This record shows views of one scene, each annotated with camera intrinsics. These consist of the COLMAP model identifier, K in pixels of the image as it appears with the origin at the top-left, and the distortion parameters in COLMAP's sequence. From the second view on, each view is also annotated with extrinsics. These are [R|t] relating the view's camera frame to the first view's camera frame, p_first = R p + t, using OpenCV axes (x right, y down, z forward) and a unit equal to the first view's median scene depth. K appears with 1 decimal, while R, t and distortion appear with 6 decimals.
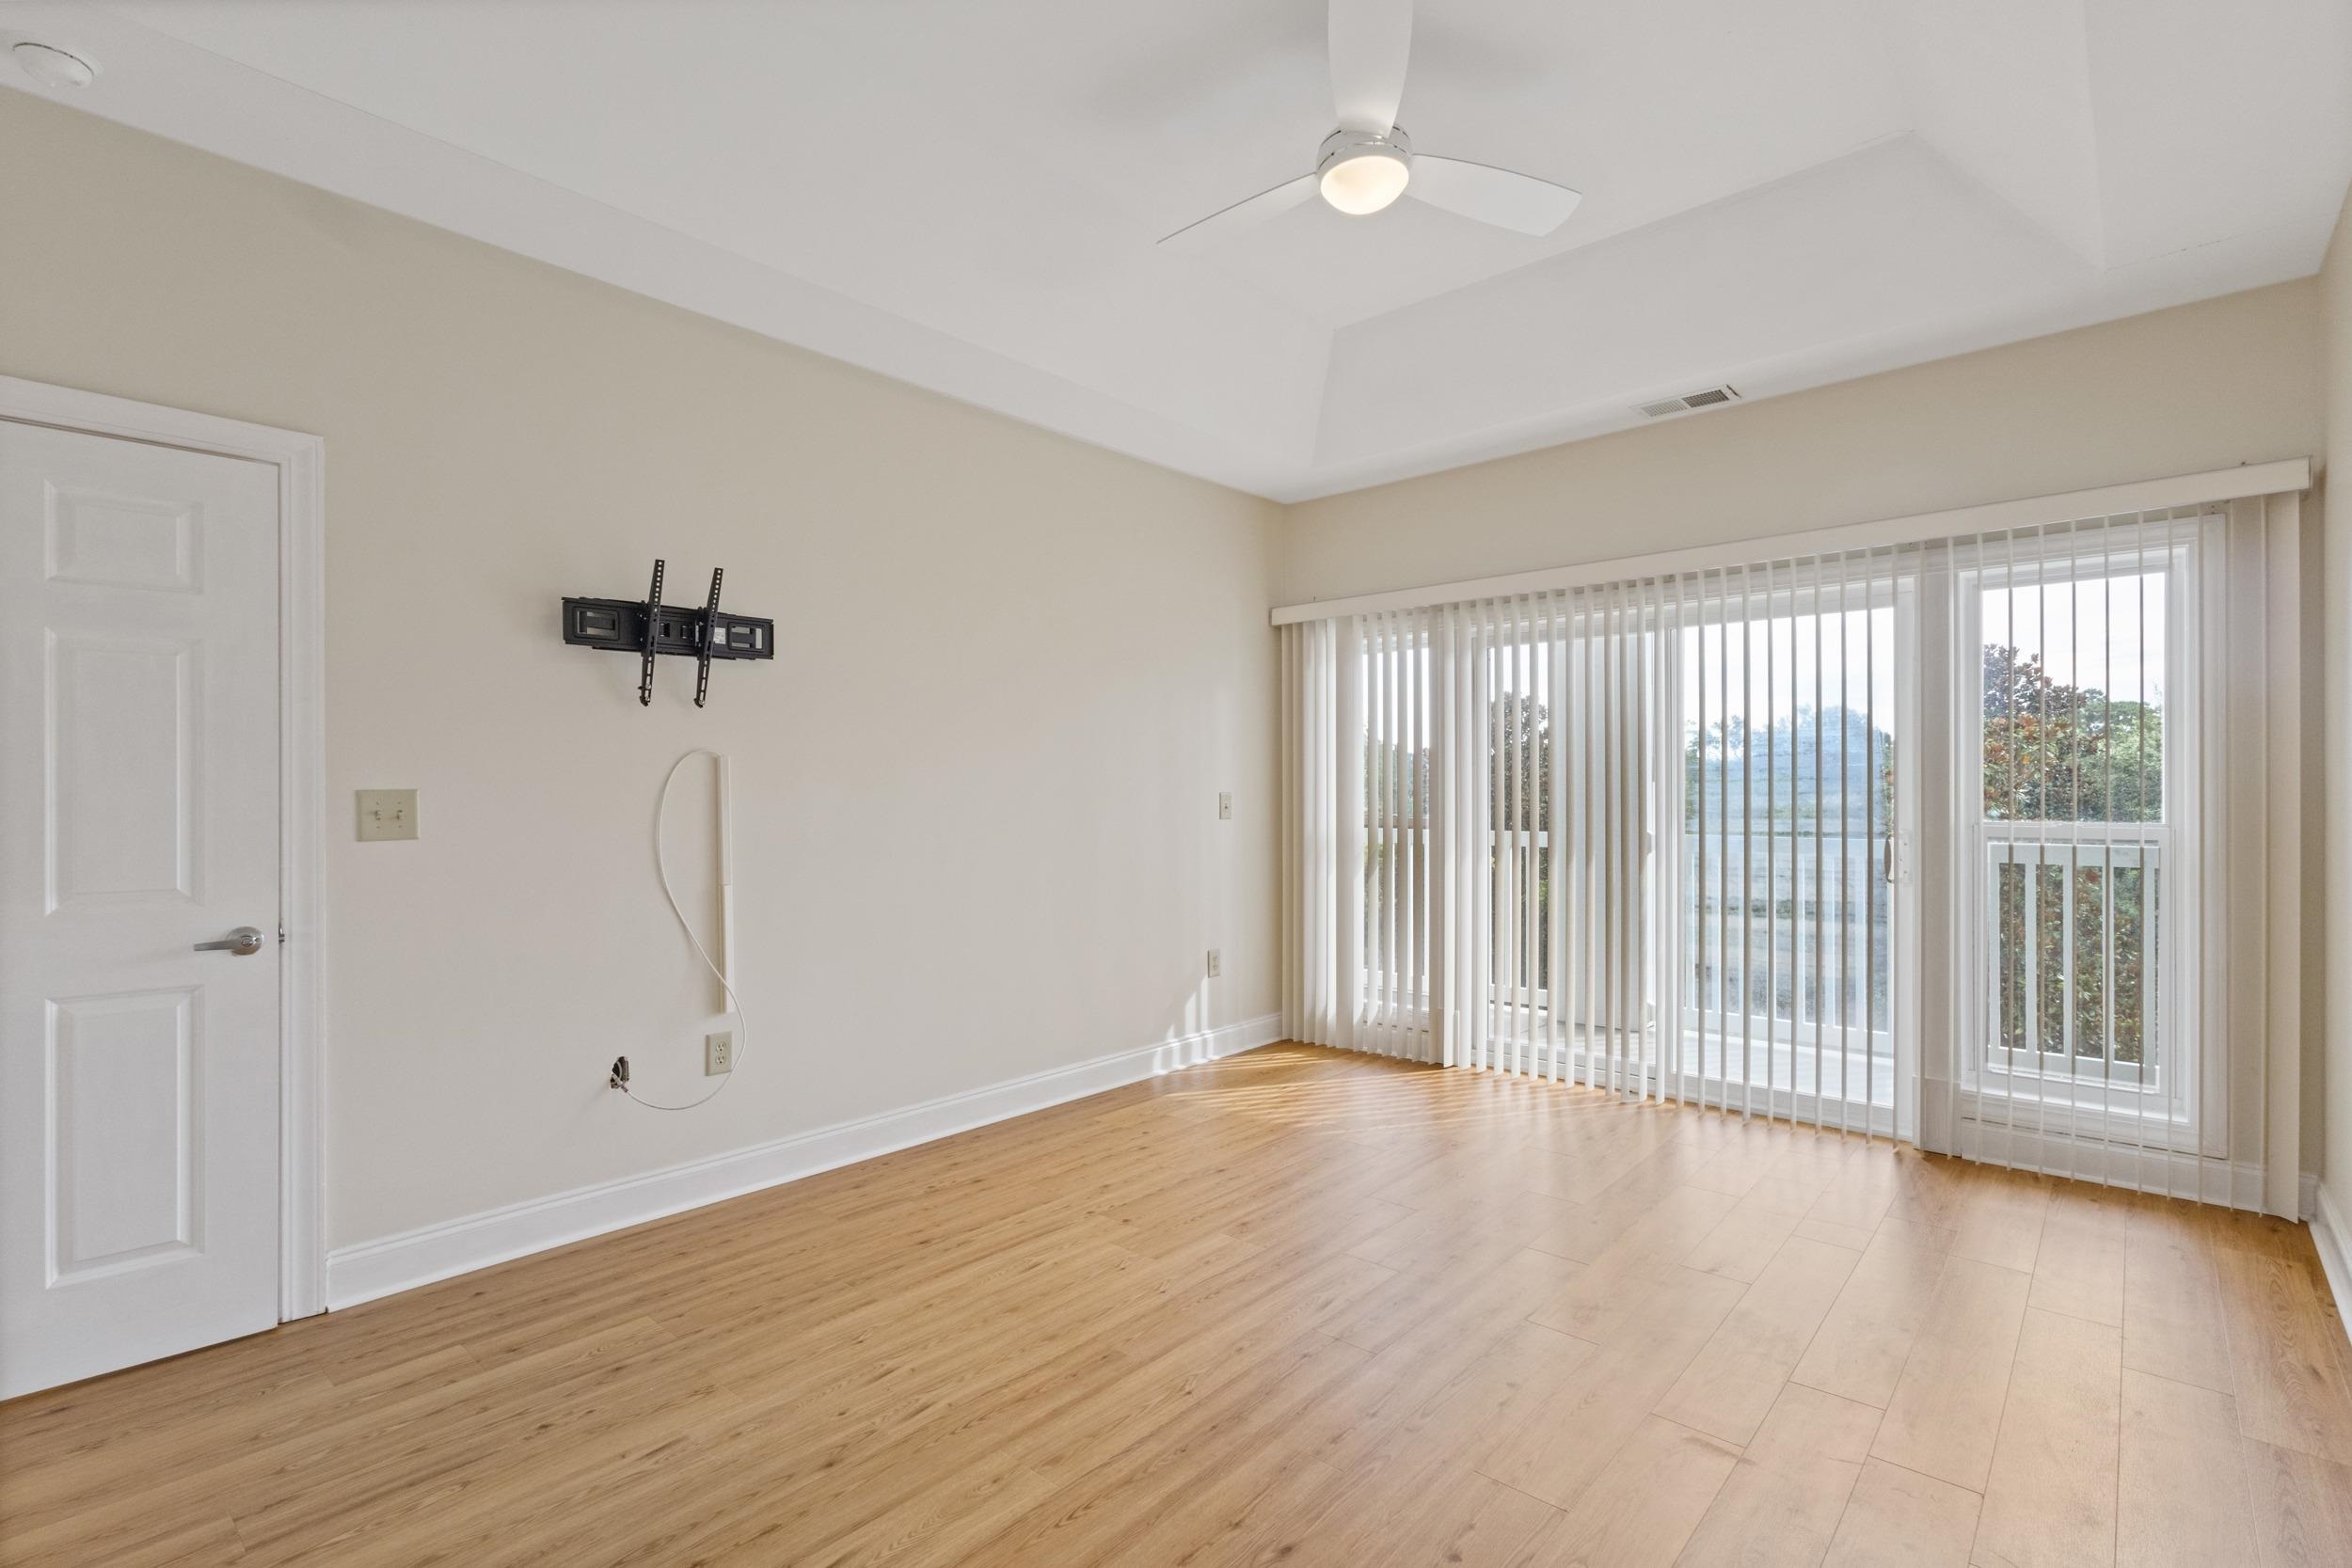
lens RADIAL K [[1092.2, 0, 1159.6], [0, 1092.2, 794.6], [0, 0, 1]] dist [0.003429, 0.000127]
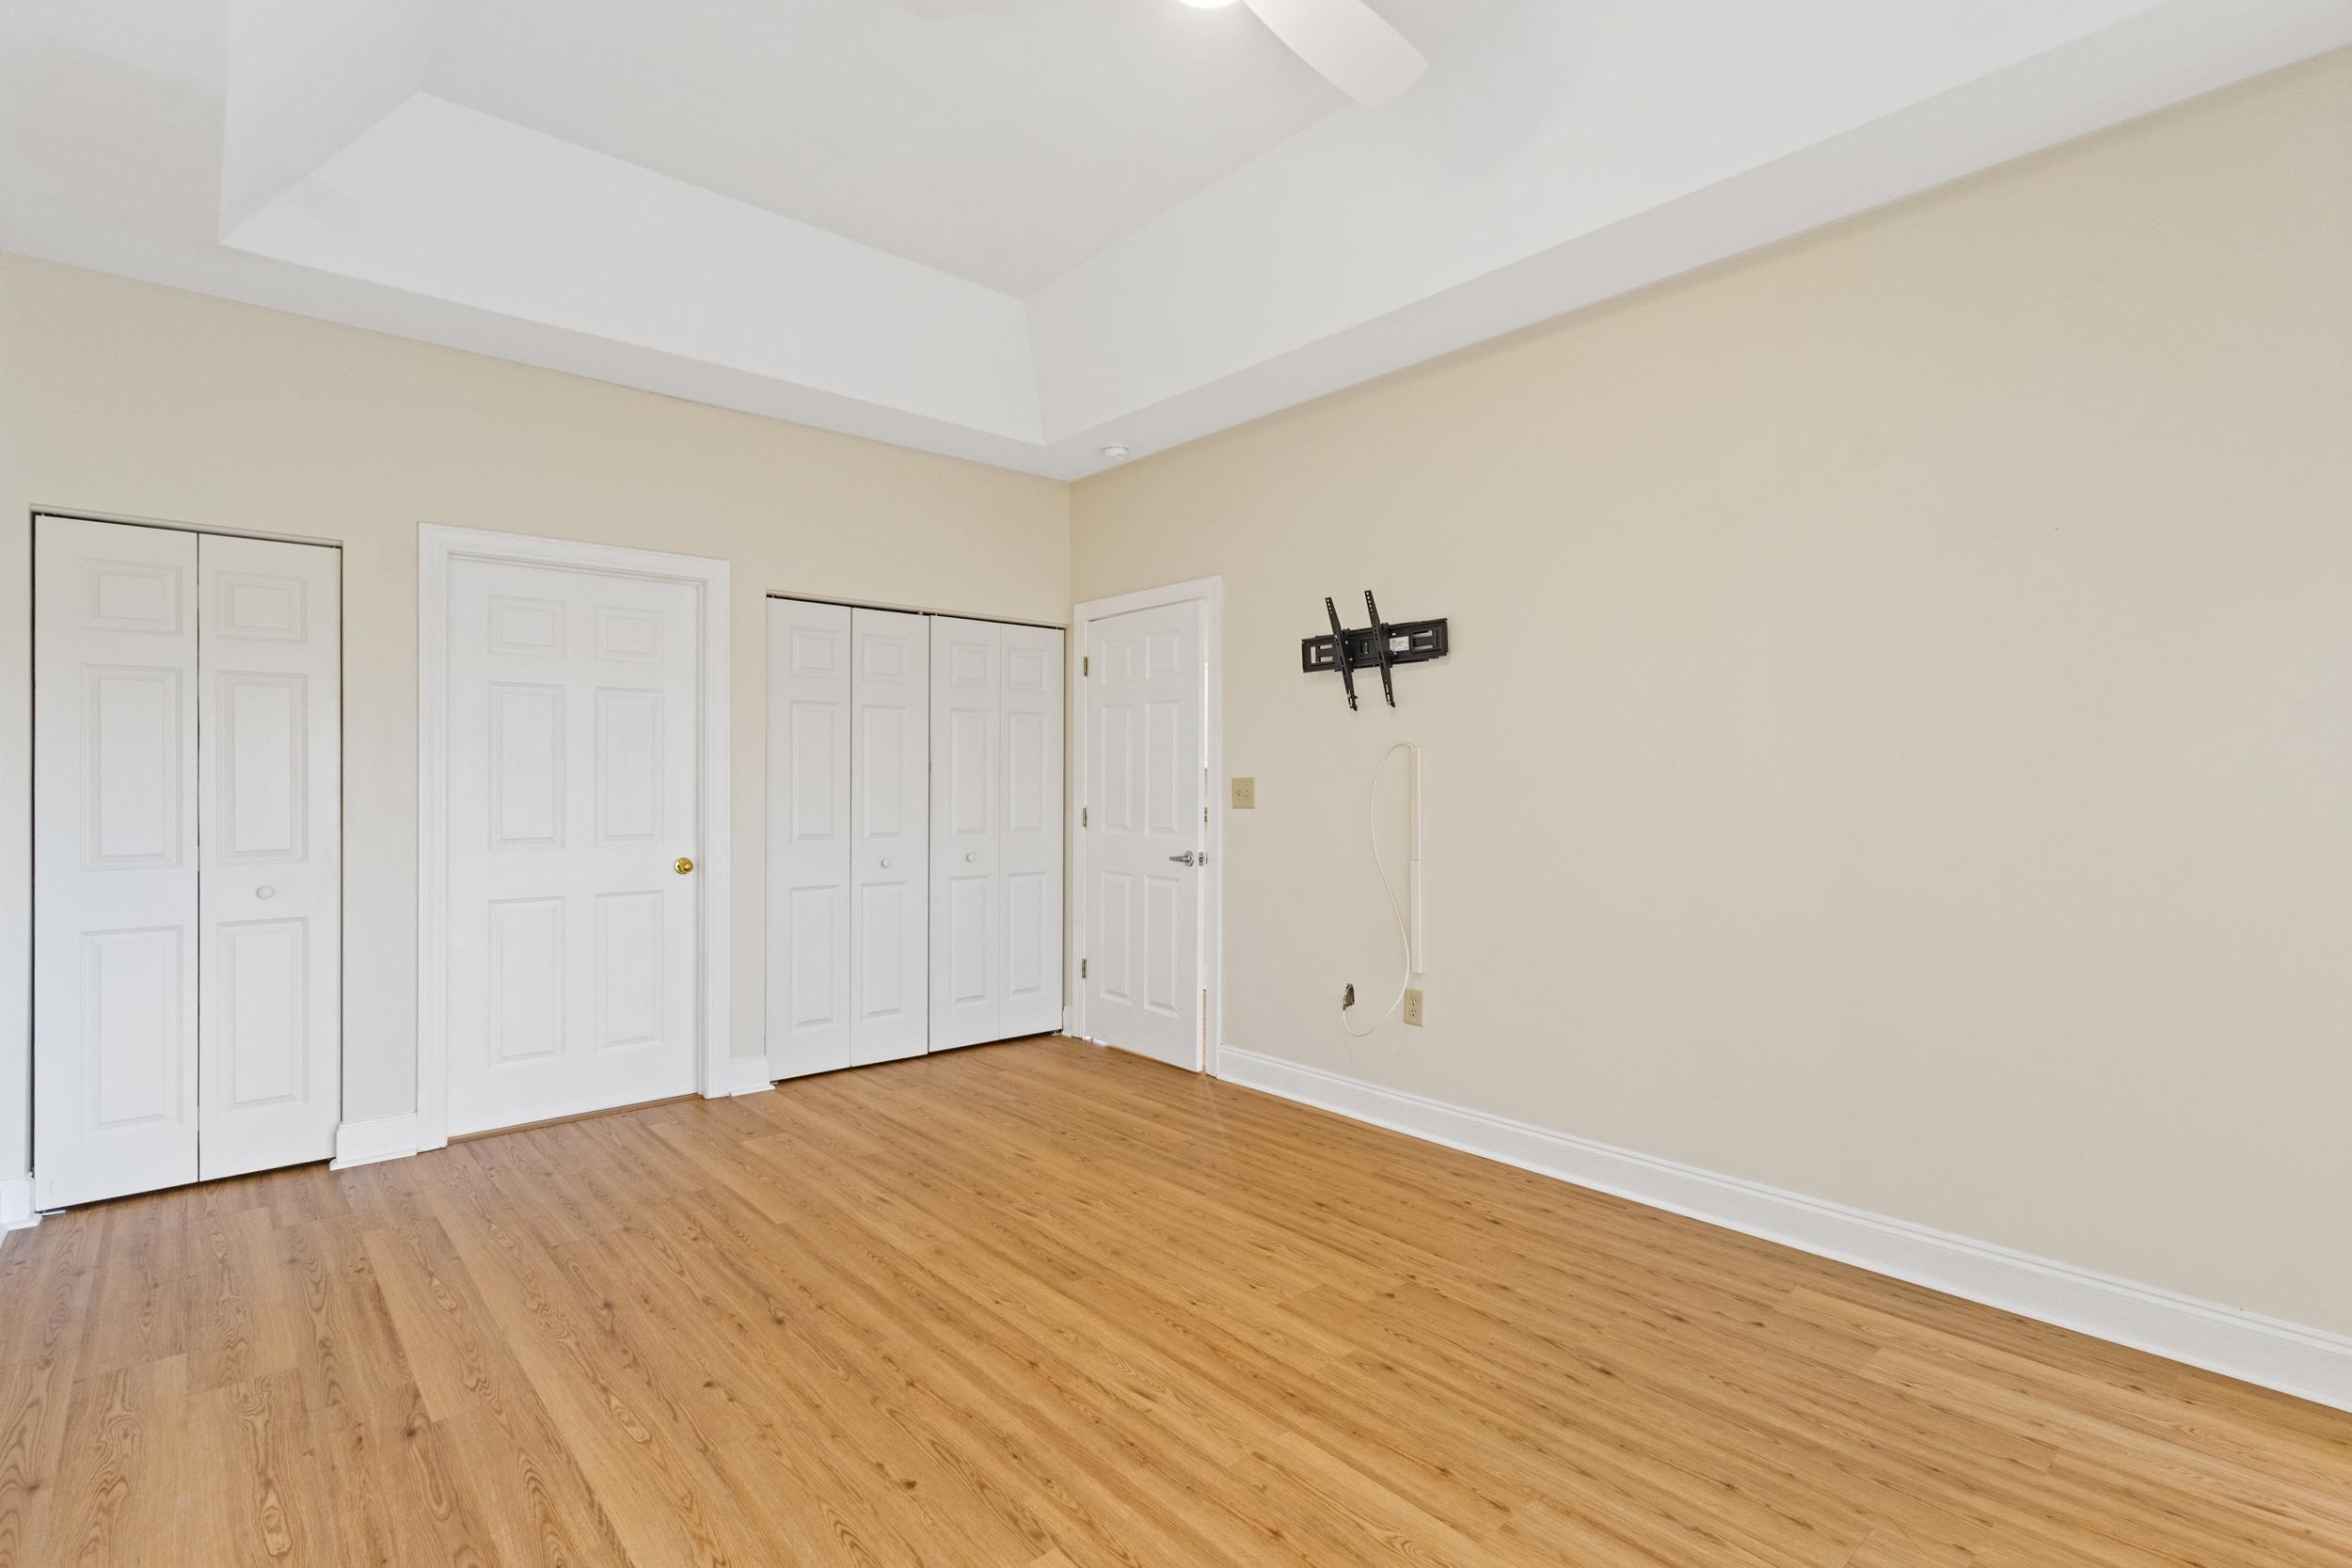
lens RADIAL K [[1098.7, 0, 1171.2], [0, 1098.7, 784.3], [0, 0, 1]] dist [-0.001768, 0.001342]
pose [[-0.106624, 0.003560, -0.994293, 0.856589], [-0.003469, 0.999986, 0.003952, -0.000689], [0.994293, 0.003870, -0.106611, 0.969684]]
